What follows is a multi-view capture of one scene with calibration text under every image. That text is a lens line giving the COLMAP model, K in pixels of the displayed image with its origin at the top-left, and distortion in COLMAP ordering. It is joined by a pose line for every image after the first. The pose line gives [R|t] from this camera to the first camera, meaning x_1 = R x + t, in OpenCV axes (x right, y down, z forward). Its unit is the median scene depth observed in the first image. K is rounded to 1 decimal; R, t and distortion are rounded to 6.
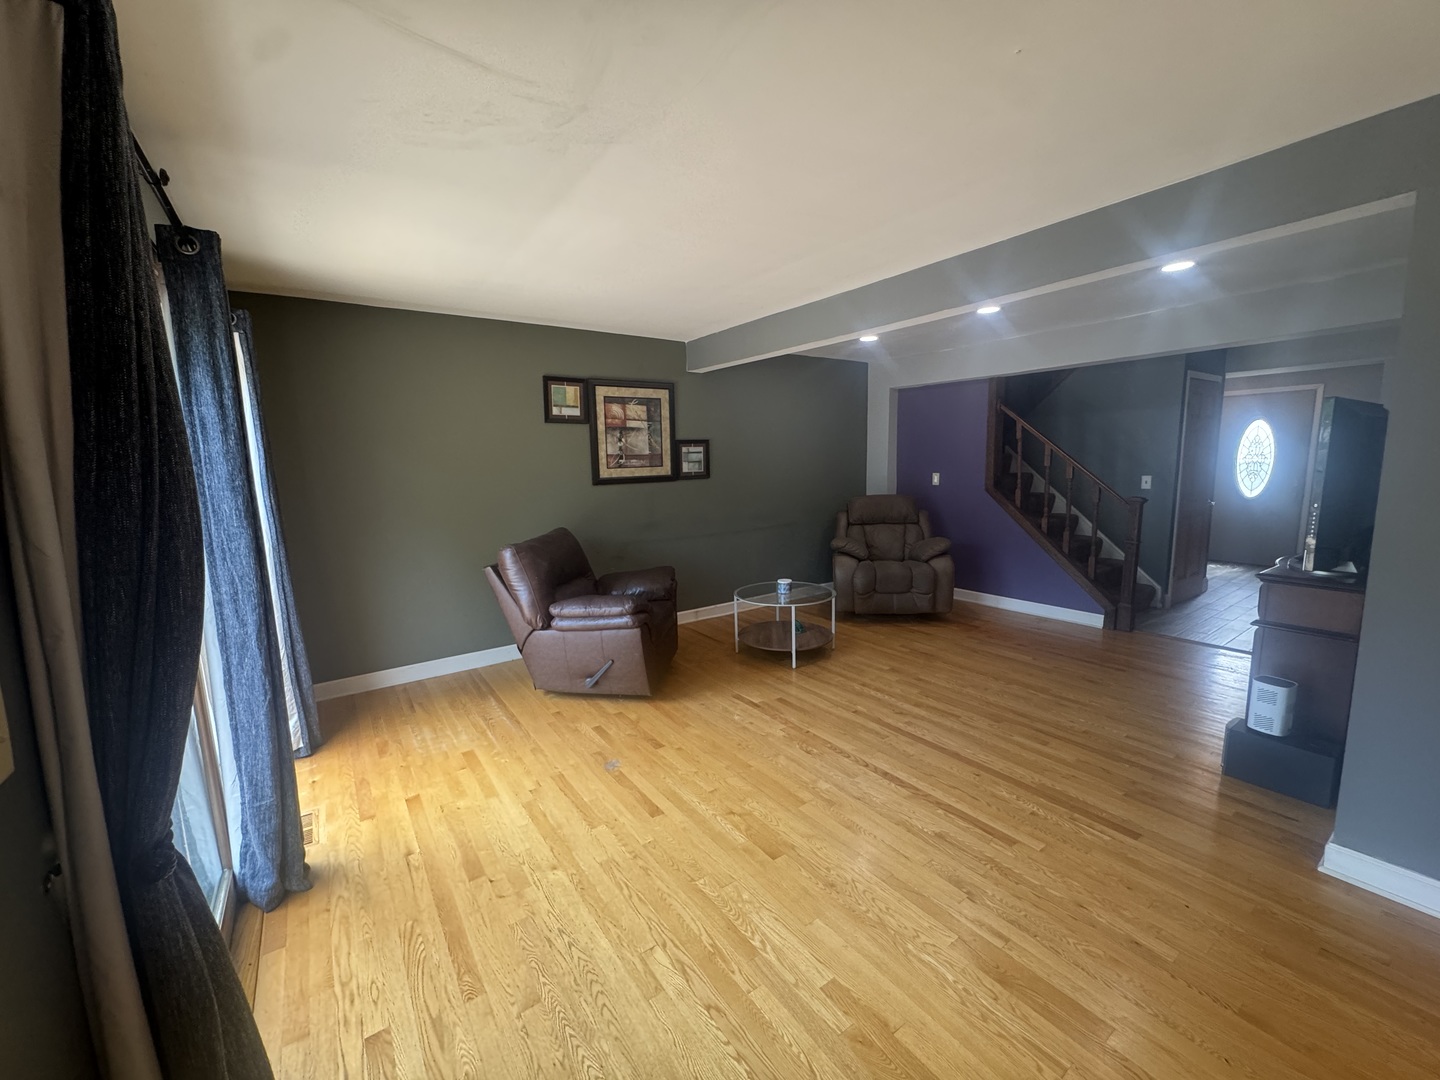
lens RADIAL K [[575.1, 0, 718.5], [0, 575.1, 540.9], [0, 0, 1]] dist [-0.003246, -0.000367]
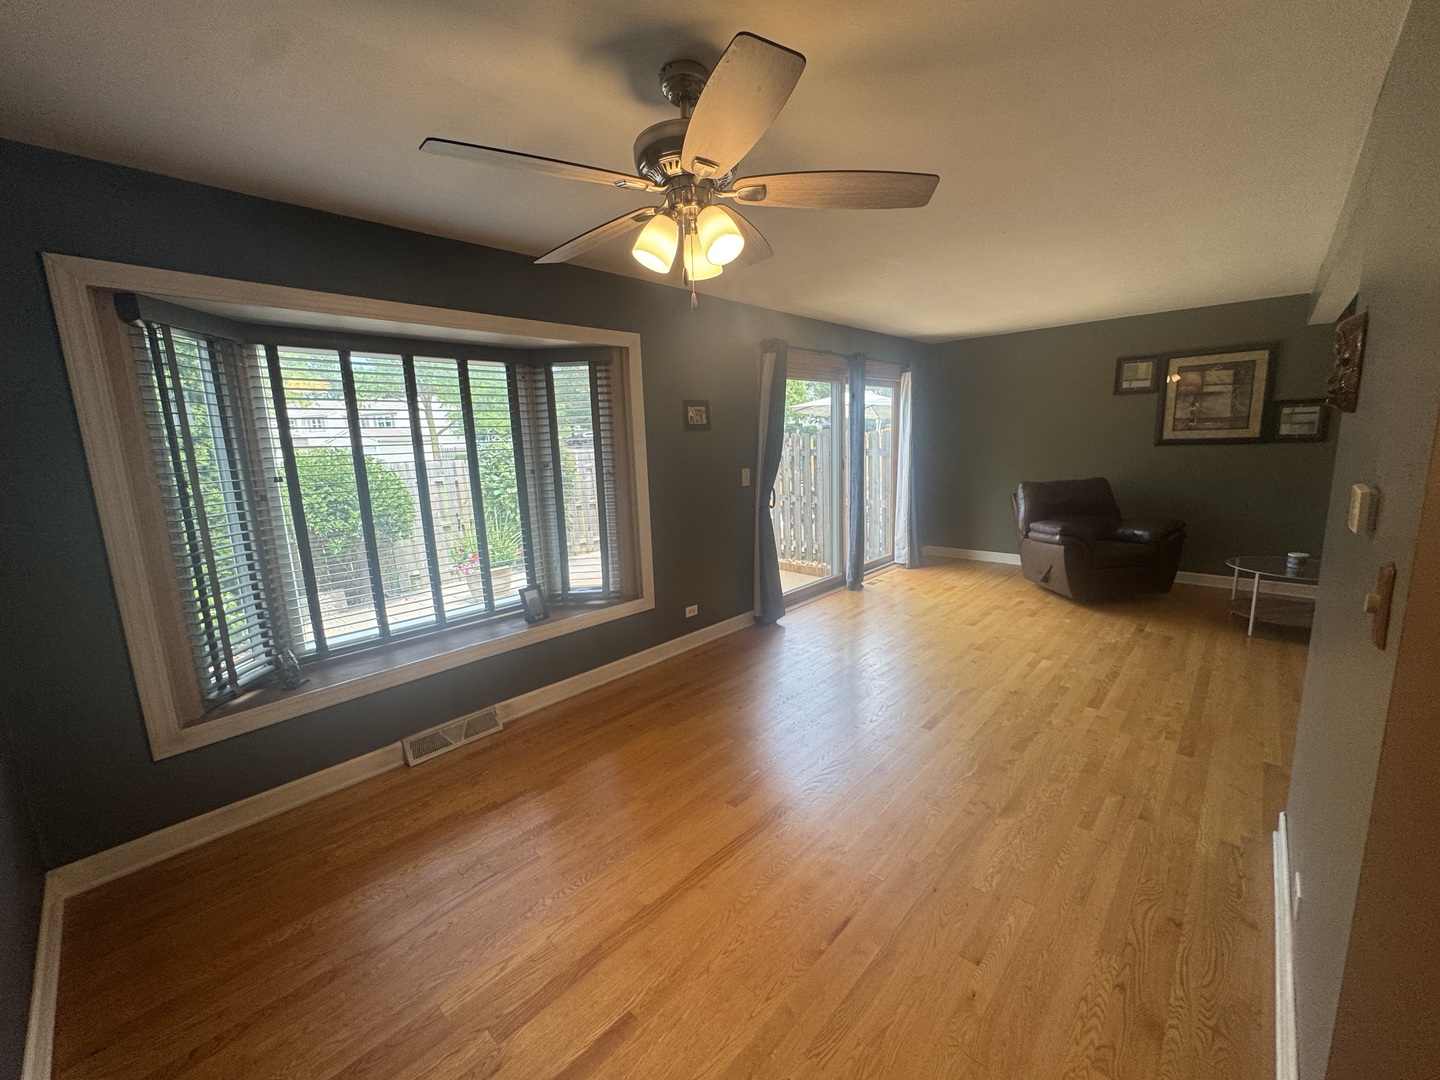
lens RADIAL K [[575.1, 0, 714.7], [0, 575.1, 541.8], [0, 0, 1]] dist [-0.003246, -0.000367]
pose [[0.202856, 0.191165, -0.960367, 0.787899], [-0.107969, 0.979145, 0.172097, -0.008664], [0.973238, 0.068779, 0.219265, -0.122539]]
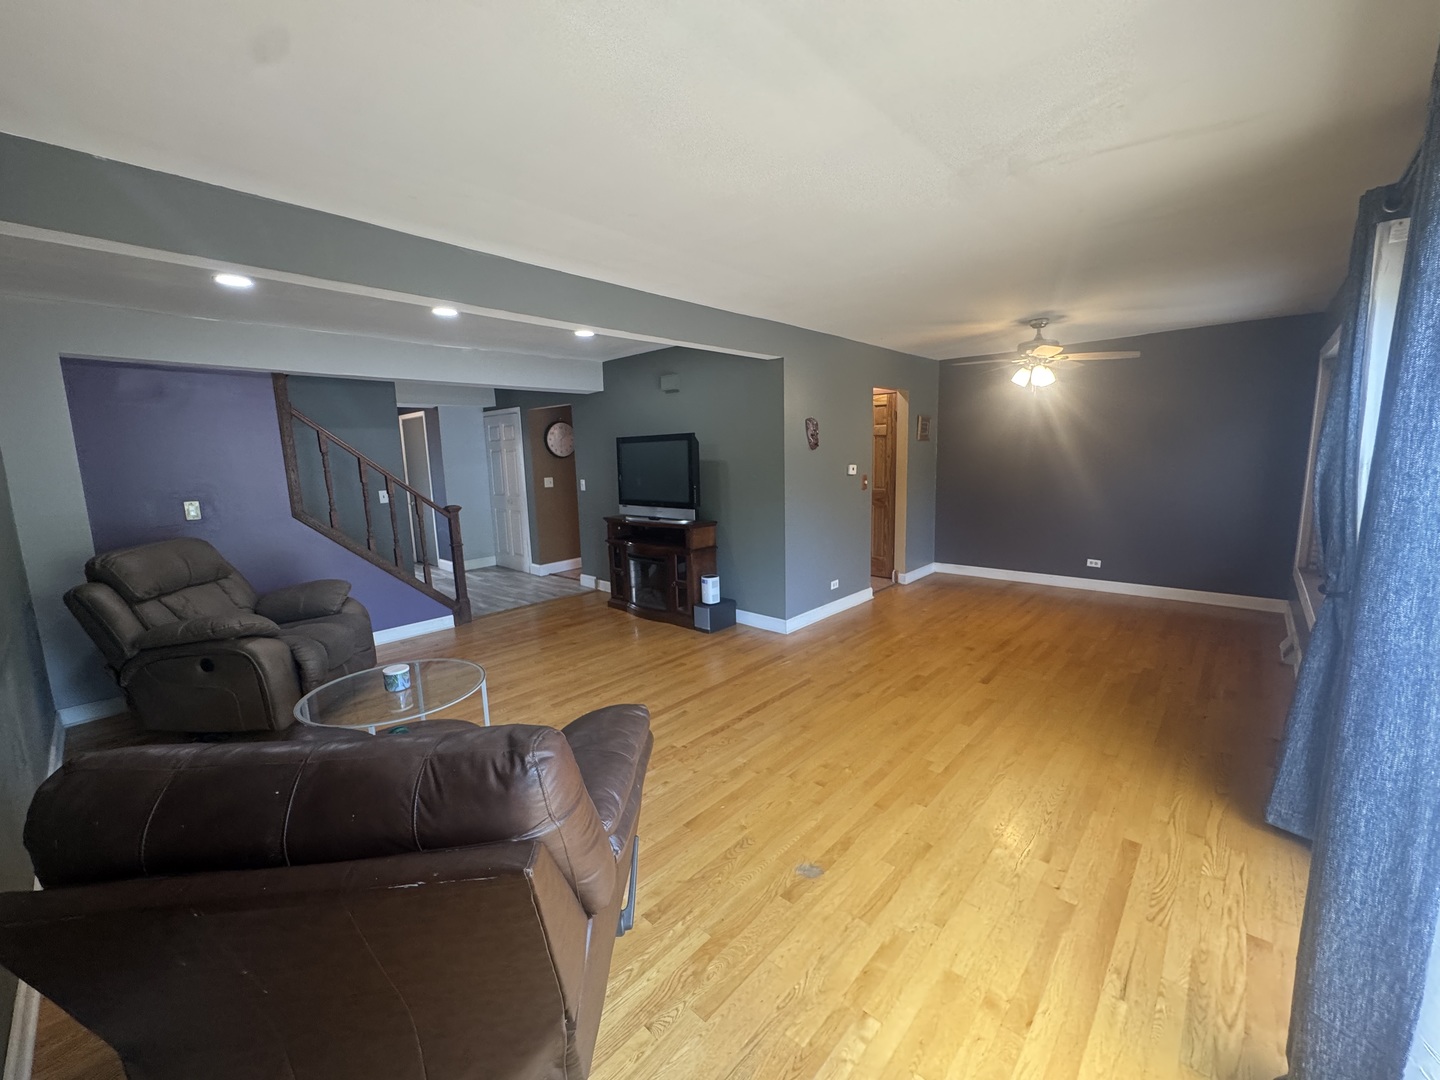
lens RADIAL K [[575.1, 0, 718.8], [0, 575.1, 542.4], [0, 0, 1]] dist [-0.003246, -0.000367]
pose [[-0.213881, -0.116164, 0.969928, -0.519840], [0.169207, 0.973490, 0.153903, -0.093967], [-0.962093, 0.197036, -0.188556, 0.738563]]
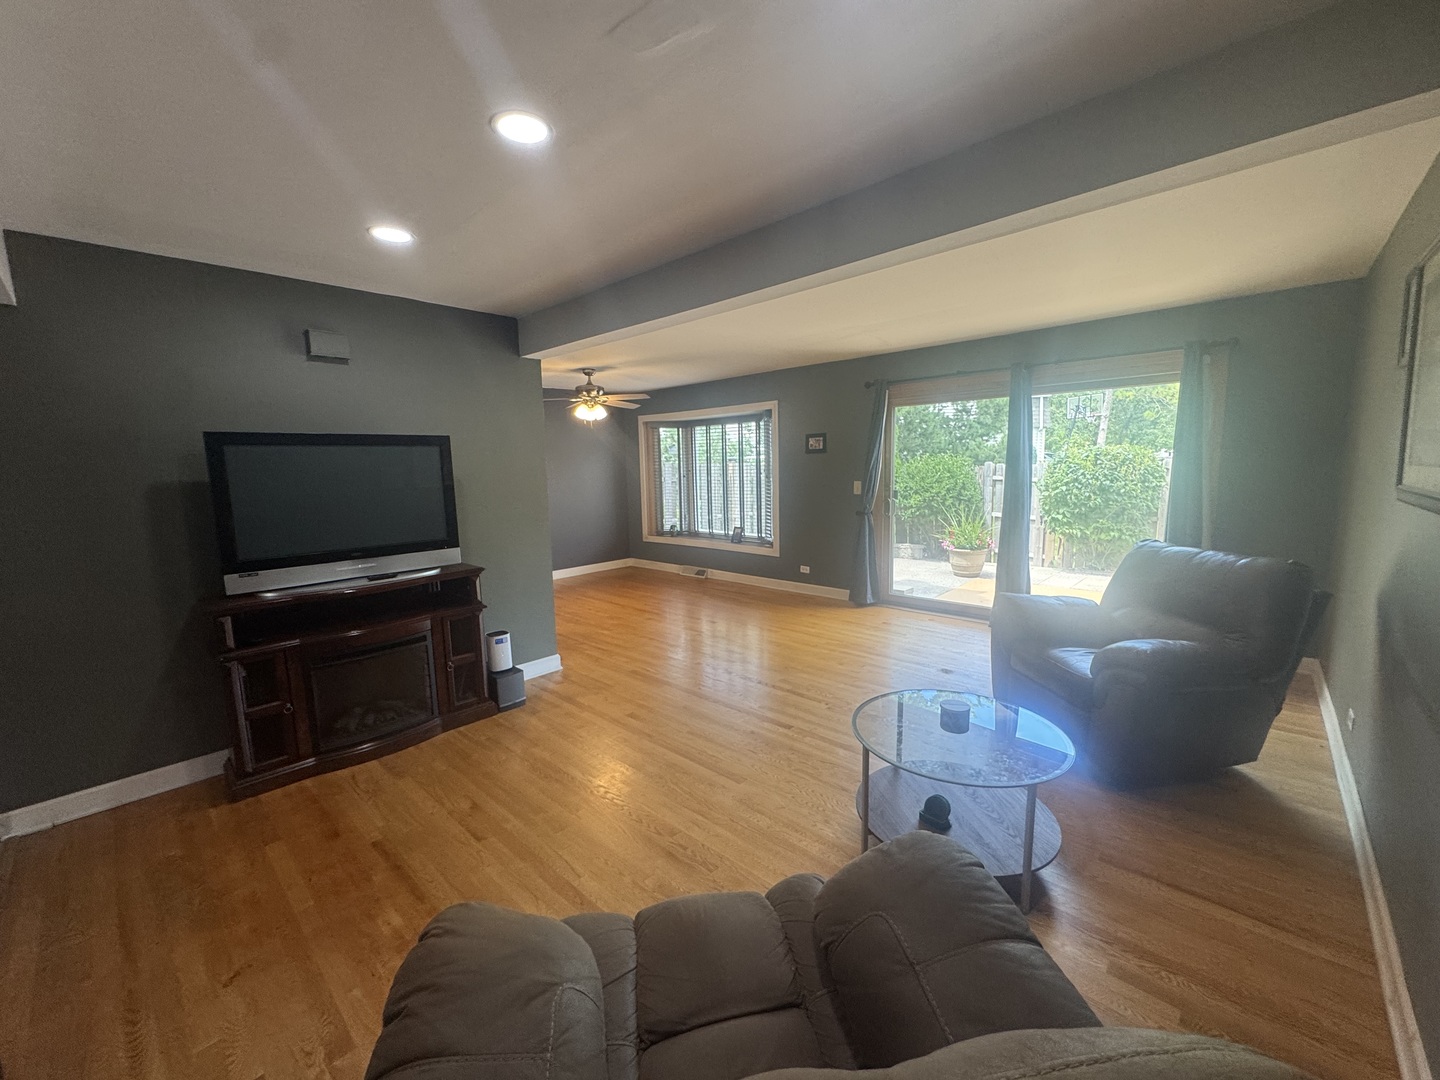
lens RADIAL K [[575.1, 0, 724.2], [0, 575.1, 536.1], [0, 0, 1]] dist [-0.003246, -0.000367]
pose [[-0.975686, 0.075511, -0.205753, 0.390063], [0.018284, 0.963546, 0.266917, -0.203543], [0.218408, 0.256665, -0.941499, 1.351042]]
